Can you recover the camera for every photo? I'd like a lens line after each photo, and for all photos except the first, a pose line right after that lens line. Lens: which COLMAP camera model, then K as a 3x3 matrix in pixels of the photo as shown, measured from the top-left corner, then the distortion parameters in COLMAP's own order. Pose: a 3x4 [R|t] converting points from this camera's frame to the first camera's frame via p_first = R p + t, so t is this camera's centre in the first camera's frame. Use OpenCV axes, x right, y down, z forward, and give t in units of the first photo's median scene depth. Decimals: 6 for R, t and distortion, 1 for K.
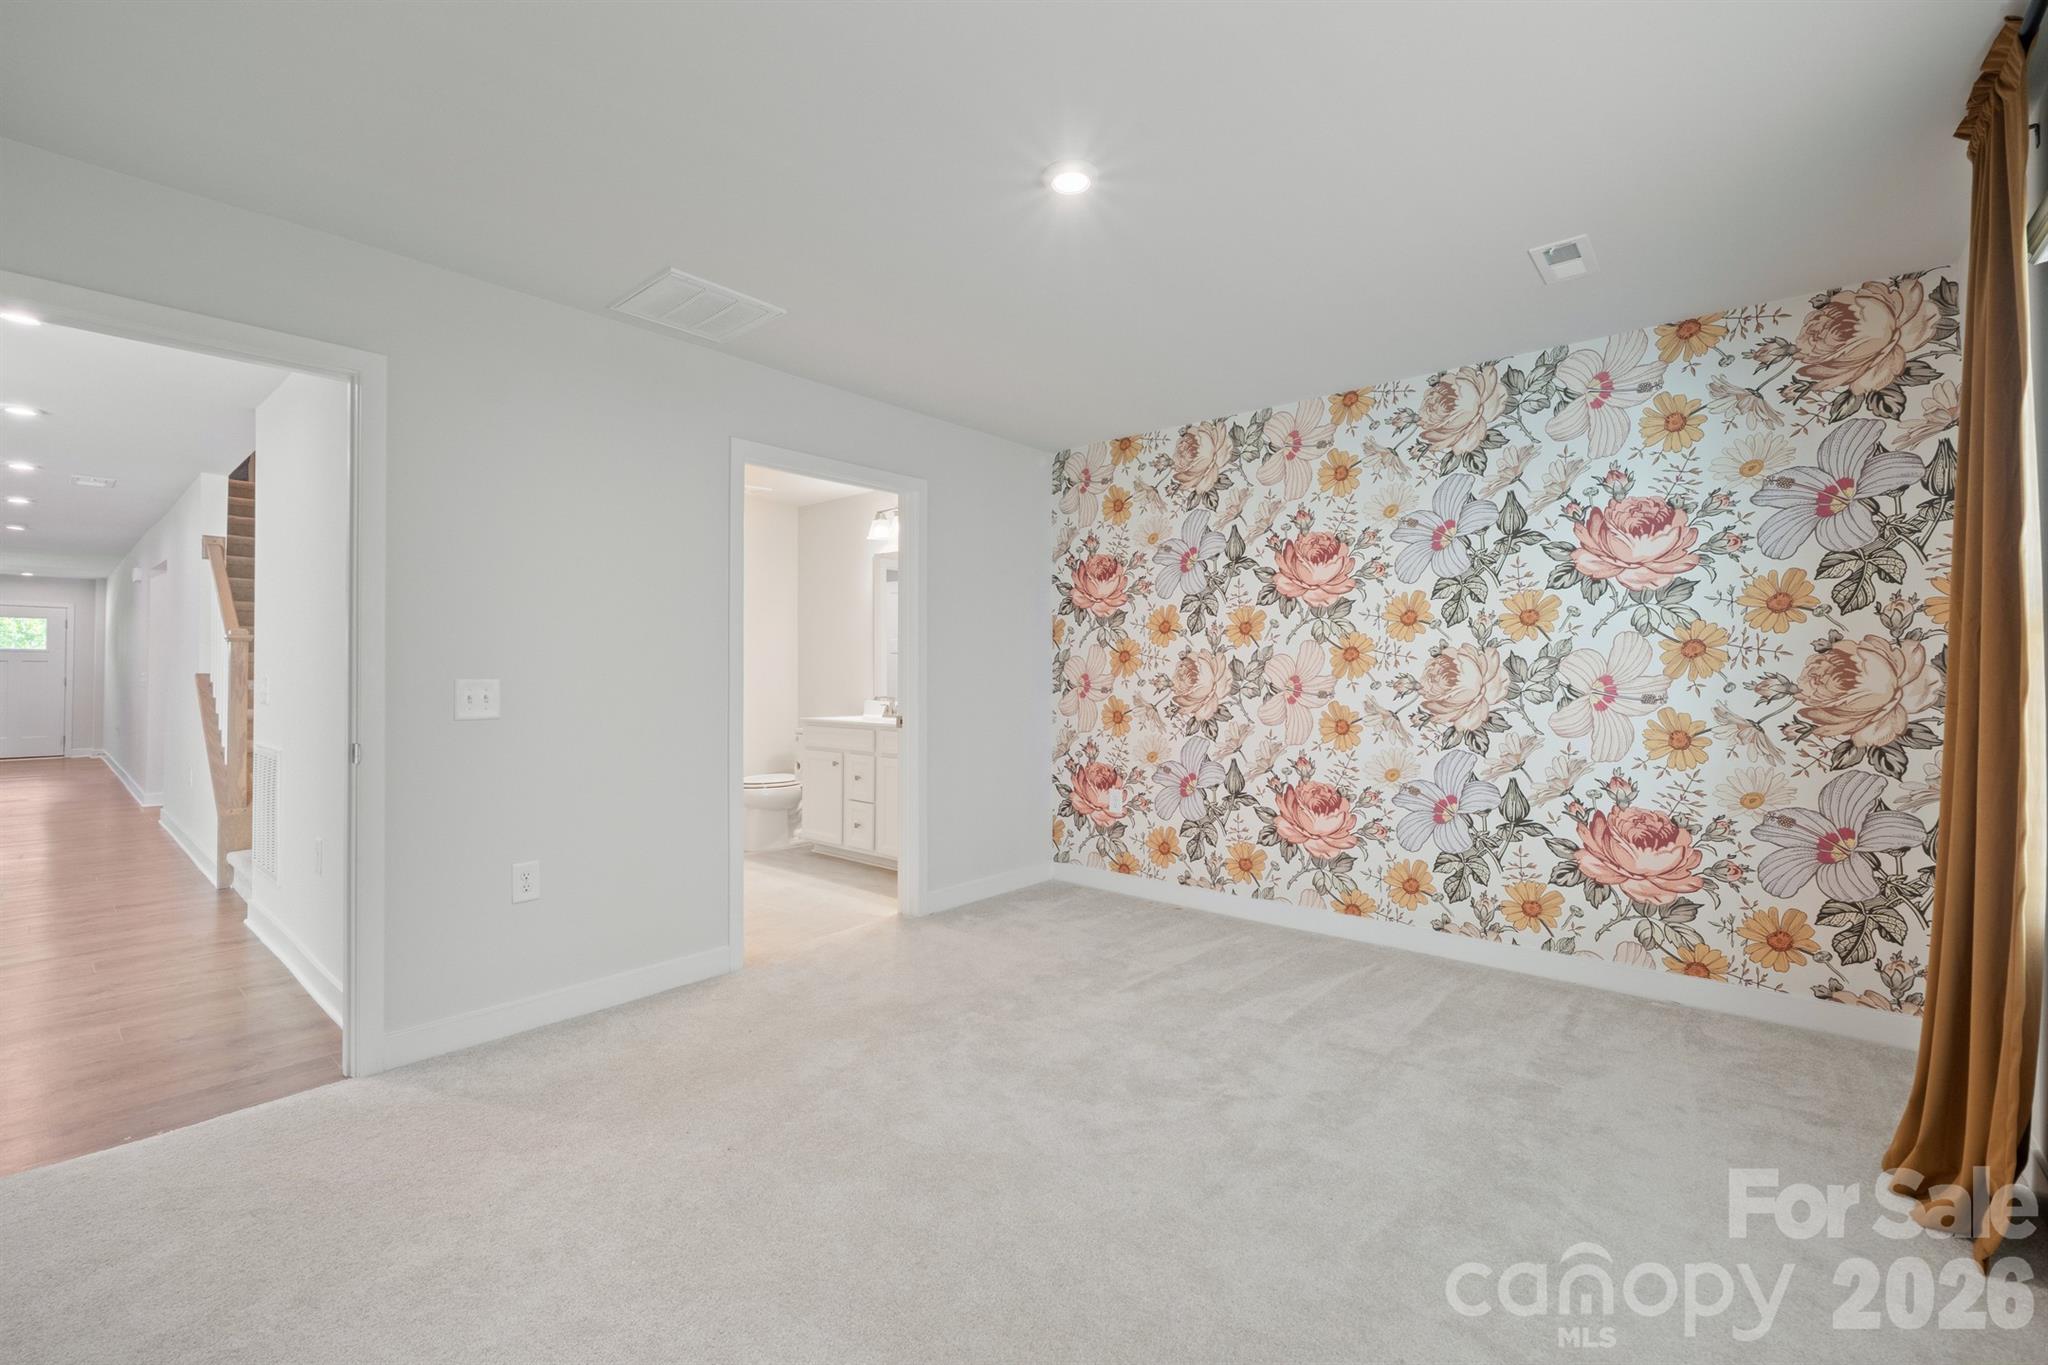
lens RADIAL K [[876.8, 0, 1027.8], [0, 876.8, 676.7], [0, 0, 1]] dist [-0.003622, -0.000390]
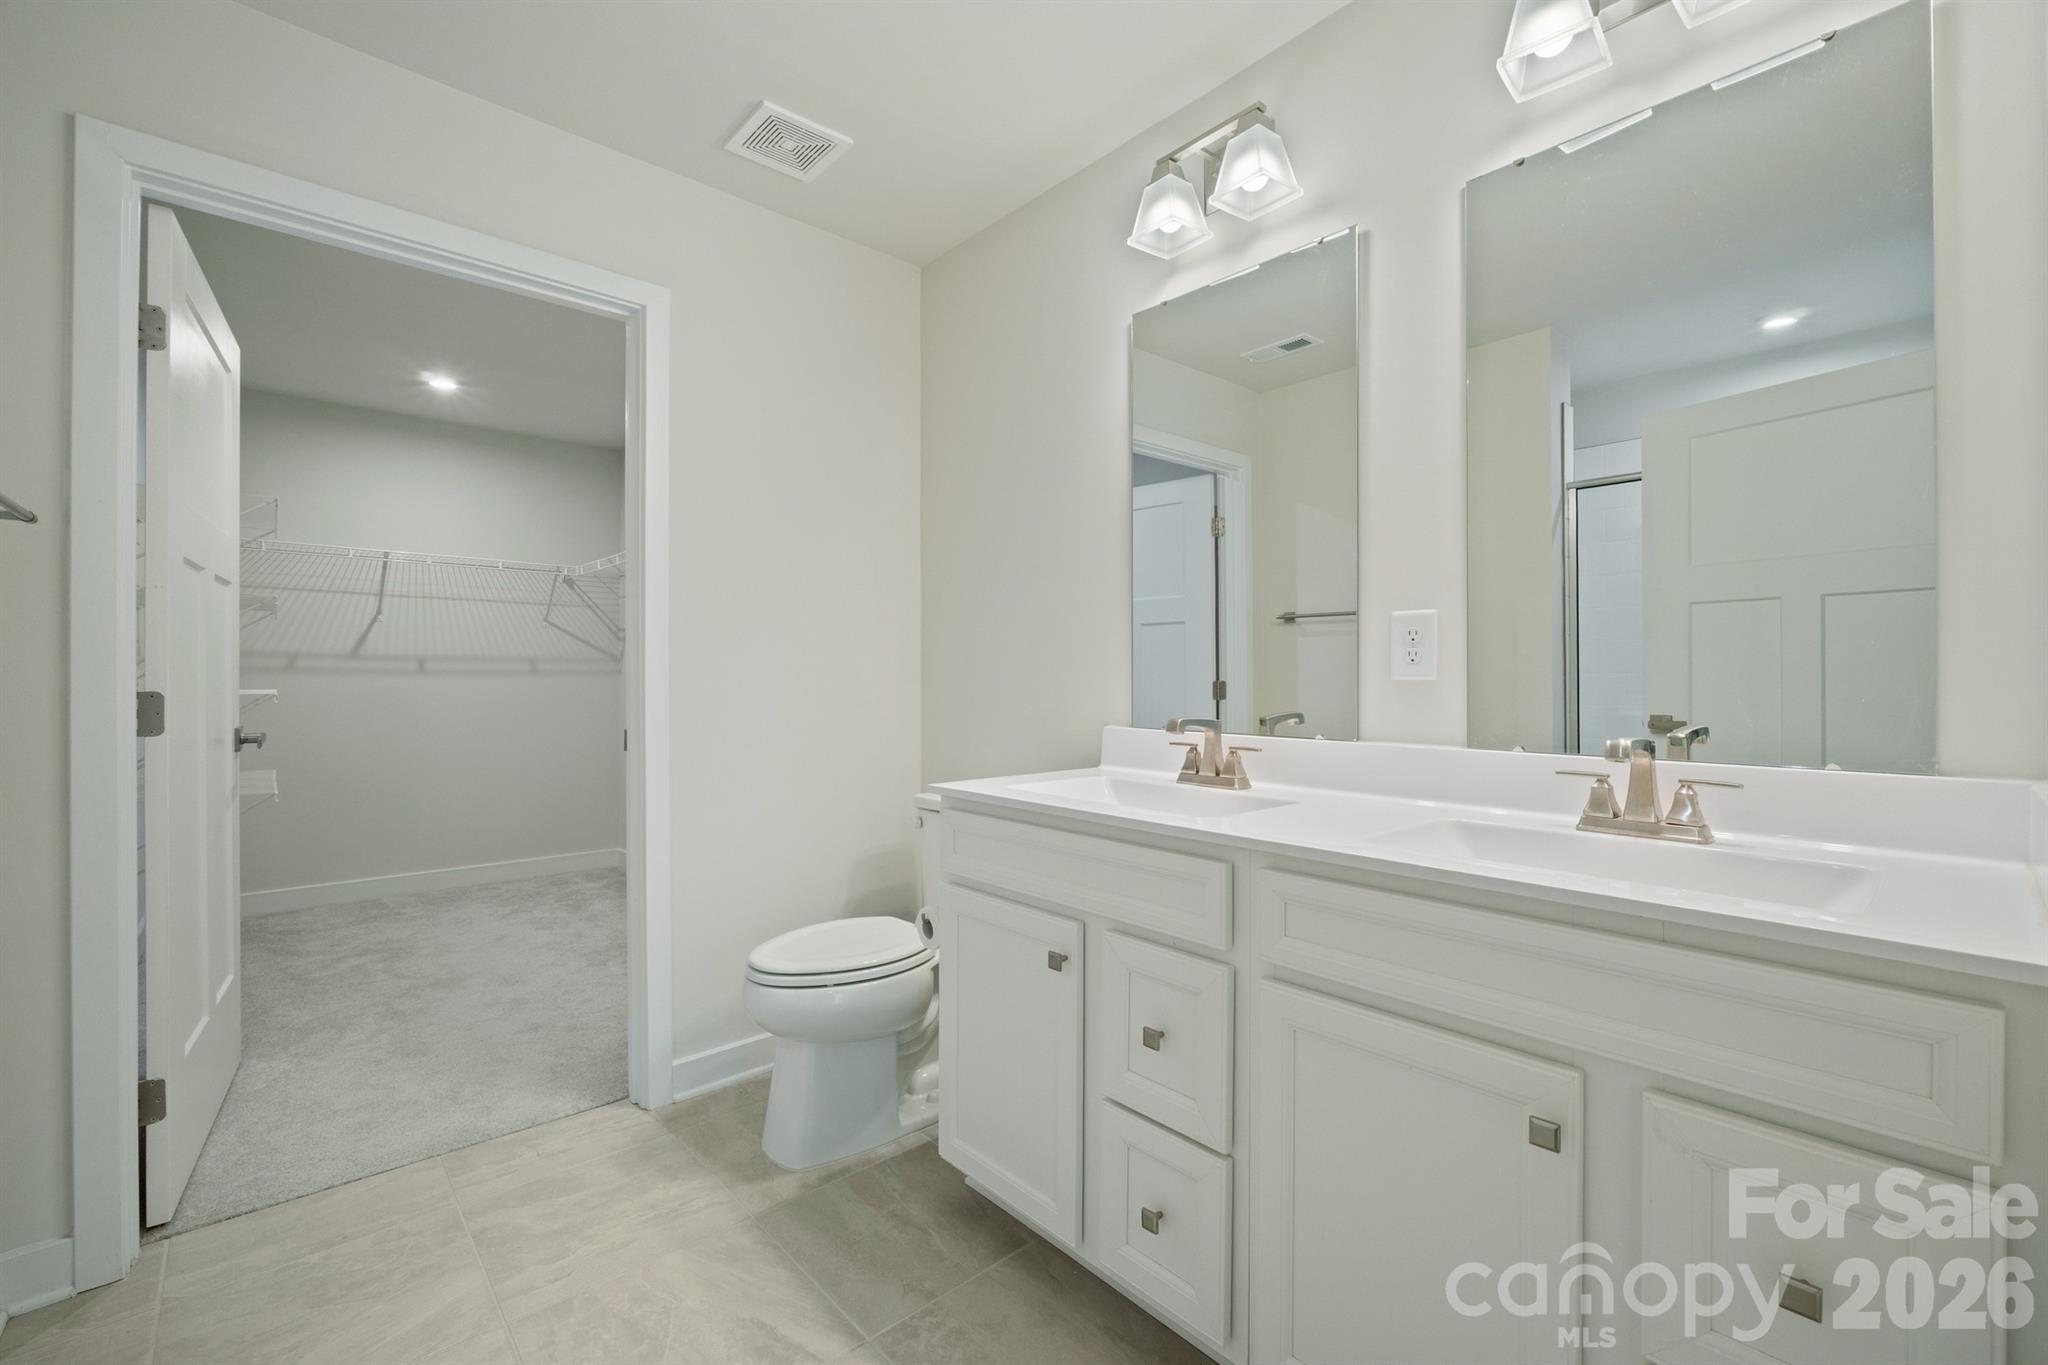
lens RADIAL K [[878.0, 0, 1023.2], [0, 878.0, 687.4], [0, 0, 1]] dist [0.000344, 0.000006]
pose [[0.991338, -0.002759, -0.131307, -0.195819], [0.002703, 0.999996, -0.000601, 0.010264], [0.131308, 0.000241, 0.991342, 0.725554]]
